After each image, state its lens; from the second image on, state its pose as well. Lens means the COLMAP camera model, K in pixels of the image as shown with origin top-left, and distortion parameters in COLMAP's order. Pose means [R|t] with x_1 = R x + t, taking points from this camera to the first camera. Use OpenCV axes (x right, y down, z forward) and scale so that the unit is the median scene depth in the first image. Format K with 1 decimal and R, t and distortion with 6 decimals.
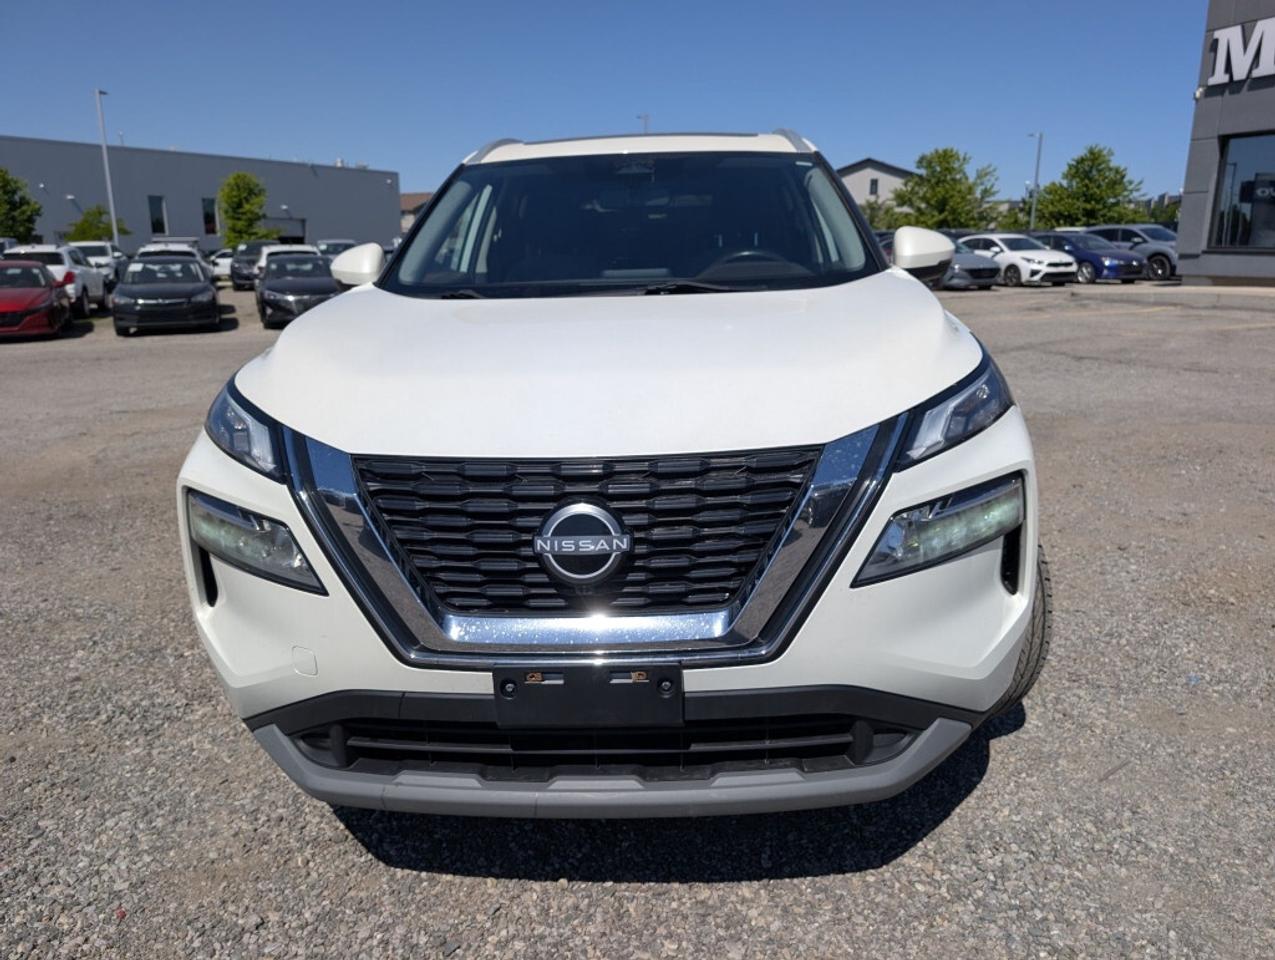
lens RADIAL K [[918.3, 0, 637.5], [0, 918.3, 480.0], [0, 0, 1]] dist [-0.005519, -0.003041]
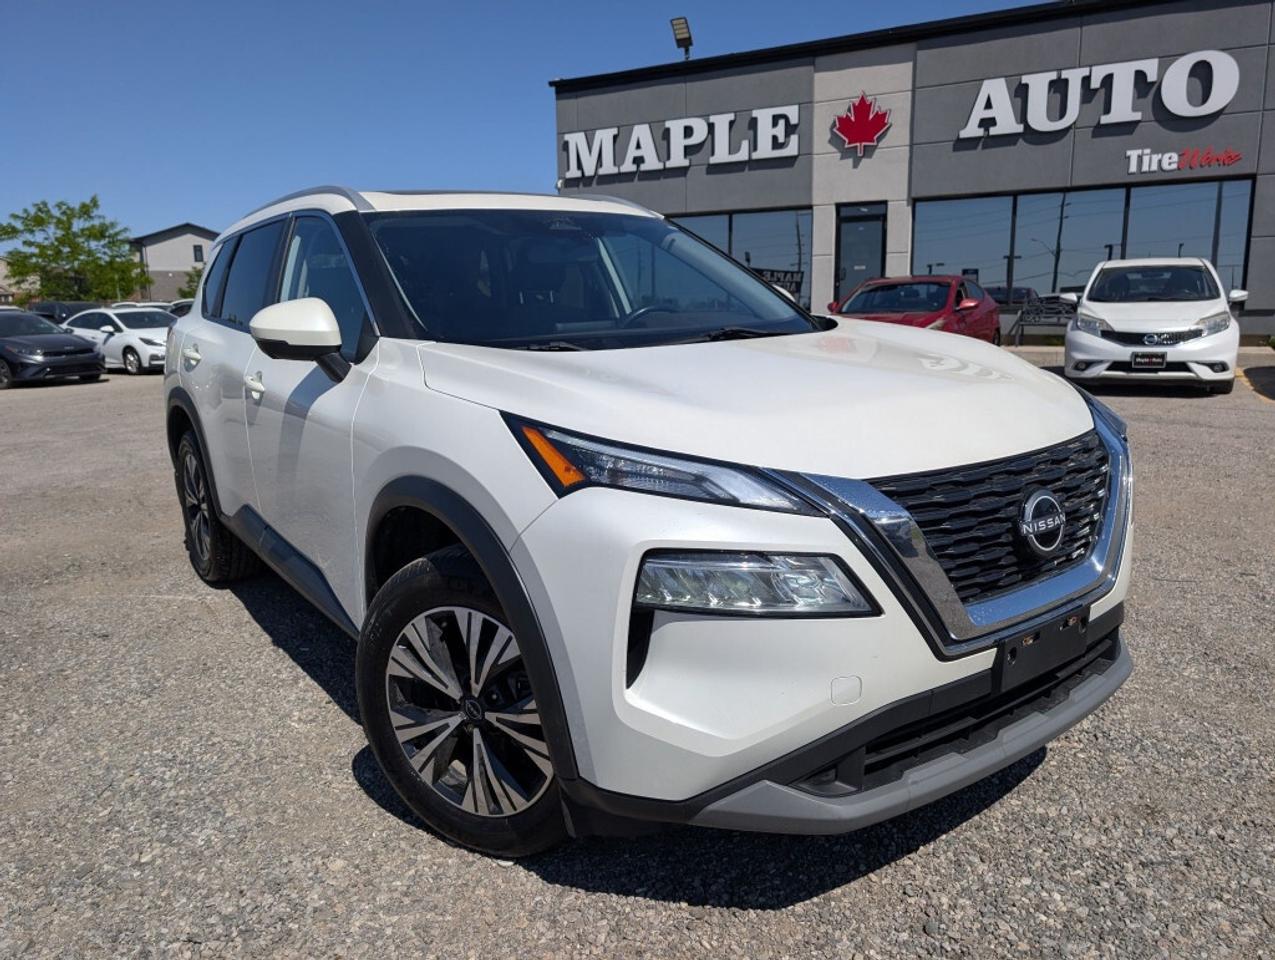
lens RADIAL K [[920.0, 0, 637.5], [0, 920.0, 480.0], [0, 0, 1]] dist [0.010638, -0.001717]
pose [[0.781766, -0.120426, 0.611832, -0.475990], [0.163747, 0.986387, -0.015077, -0.022595], [-0.601688, 0.111972, 0.790844, 0.128226]]
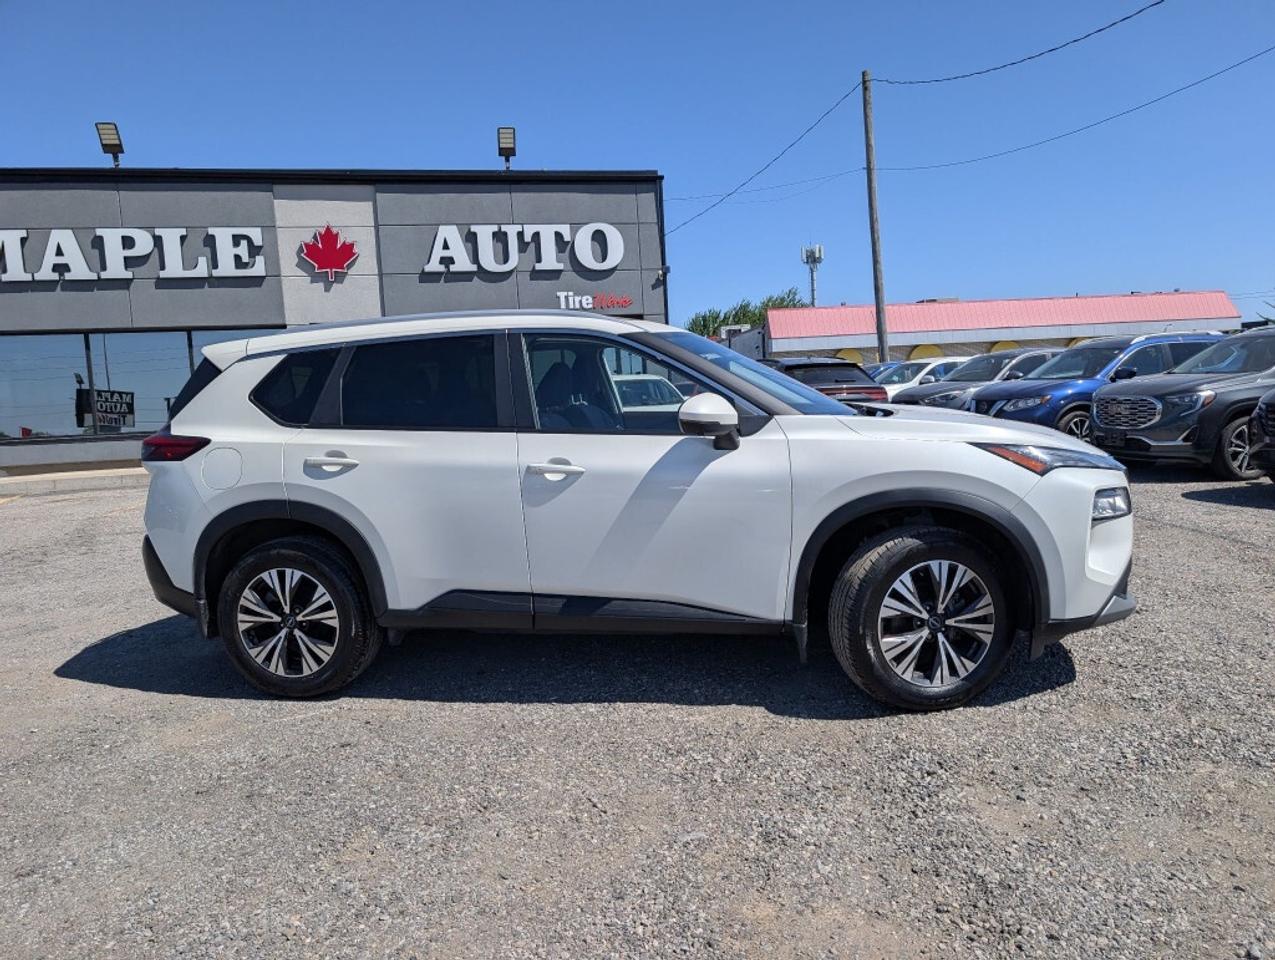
lens RADIAL K [[955.8, 0, 637.5], [0, 955.8, 480.0], [0, 0, 1]] dist [-0.000919, 0.001633]
pose [[0.162266, -0.080919, 0.983423, -1.441686], [0.291590, 0.956055, 0.030554, -0.210621], [-0.942680, 0.281799, 0.178731, 0.874663]]
